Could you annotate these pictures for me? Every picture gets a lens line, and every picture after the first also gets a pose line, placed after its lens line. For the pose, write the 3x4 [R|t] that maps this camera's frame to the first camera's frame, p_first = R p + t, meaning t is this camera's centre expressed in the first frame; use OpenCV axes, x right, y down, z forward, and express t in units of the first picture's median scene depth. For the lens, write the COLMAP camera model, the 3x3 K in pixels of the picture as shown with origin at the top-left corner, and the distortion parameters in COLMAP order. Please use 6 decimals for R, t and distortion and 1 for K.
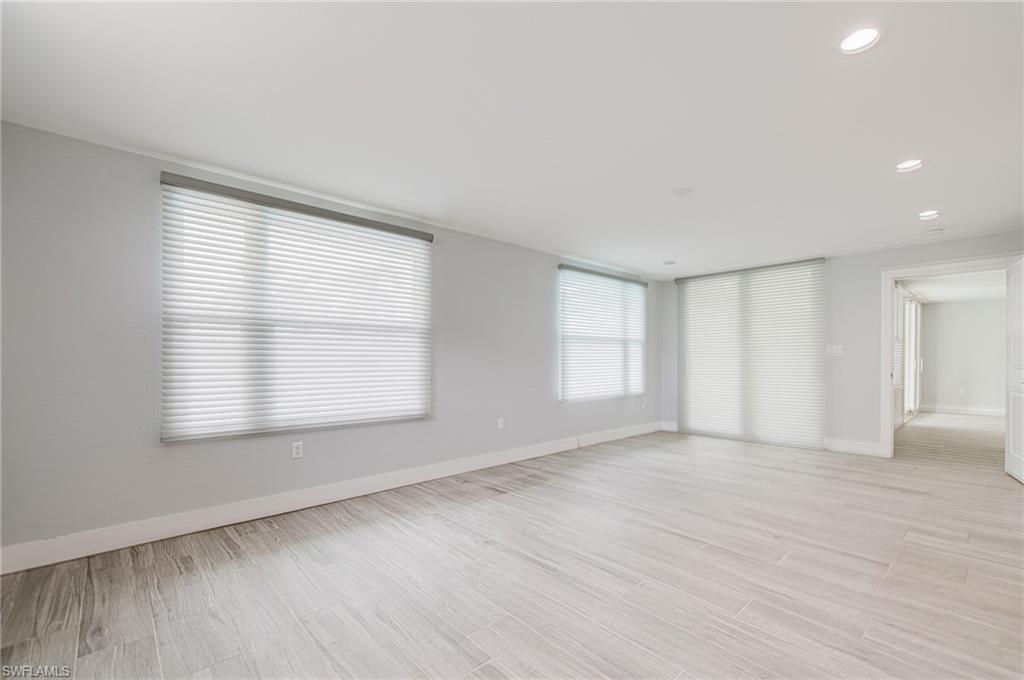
lens RADIAL K [[440.0, 0, 520.8], [0, 440.0, 359.0], [0, 0, 1]] dist [0.002823, 0.000075]
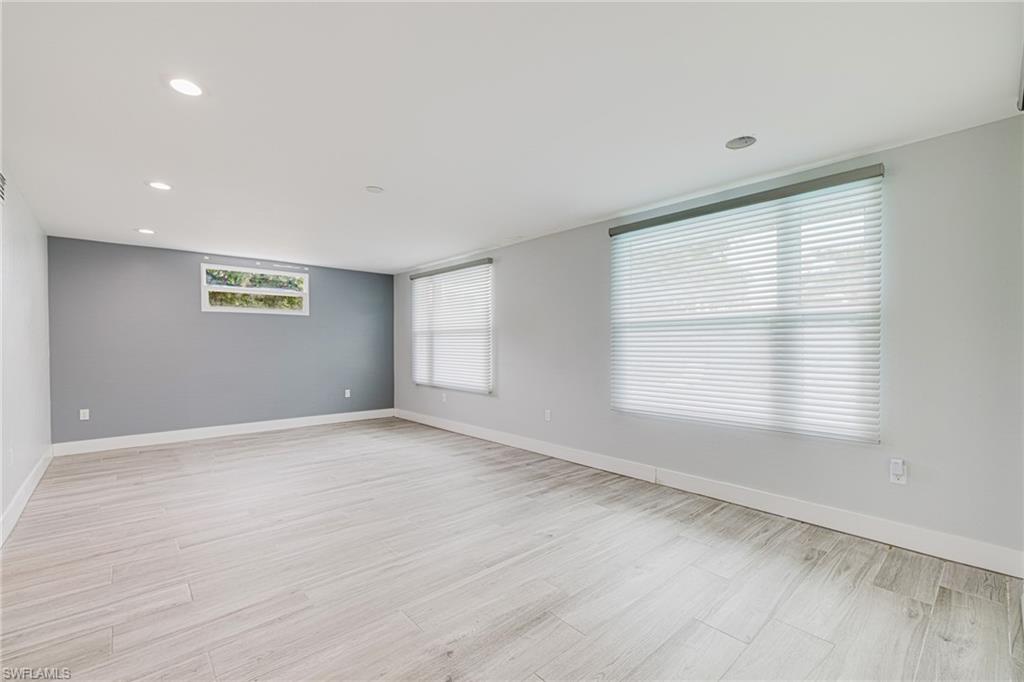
lens RADIAL K [[440.0, 0, 514.6], [0, 440.0, 350.7], [0, 0, 1]] dist [0.002823, 0.000075]
pose [[-0.018296, 0.011452, -0.999767, 1.331003], [-0.006249, 0.999914, 0.011568, -0.017749], [0.999813, 0.006460, -0.018223, 1.293890]]
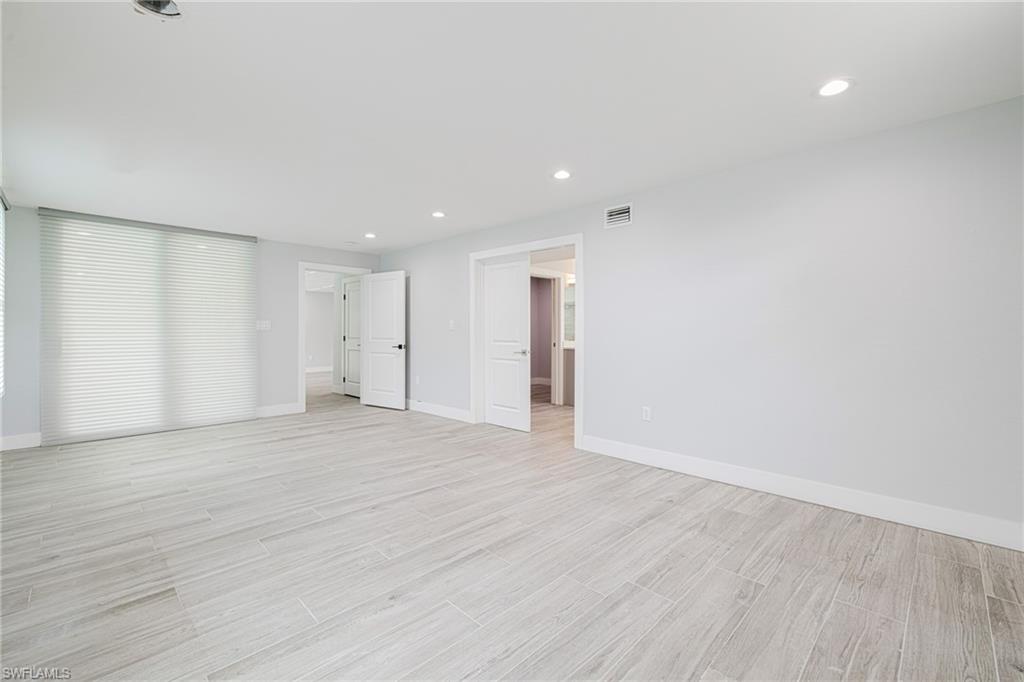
lens RADIAL K [[440.0, 0, 513.6], [0, 440.0, 332.9], [0, 0, 1]] dist [0.002823, 0.000075]
pose [[-0.035835, 0.002188, 0.999355, -0.612731], [0.003156, 0.999993, -0.002077, 0.004732], [-0.999353, 0.003080, -0.035842, 0.664658]]
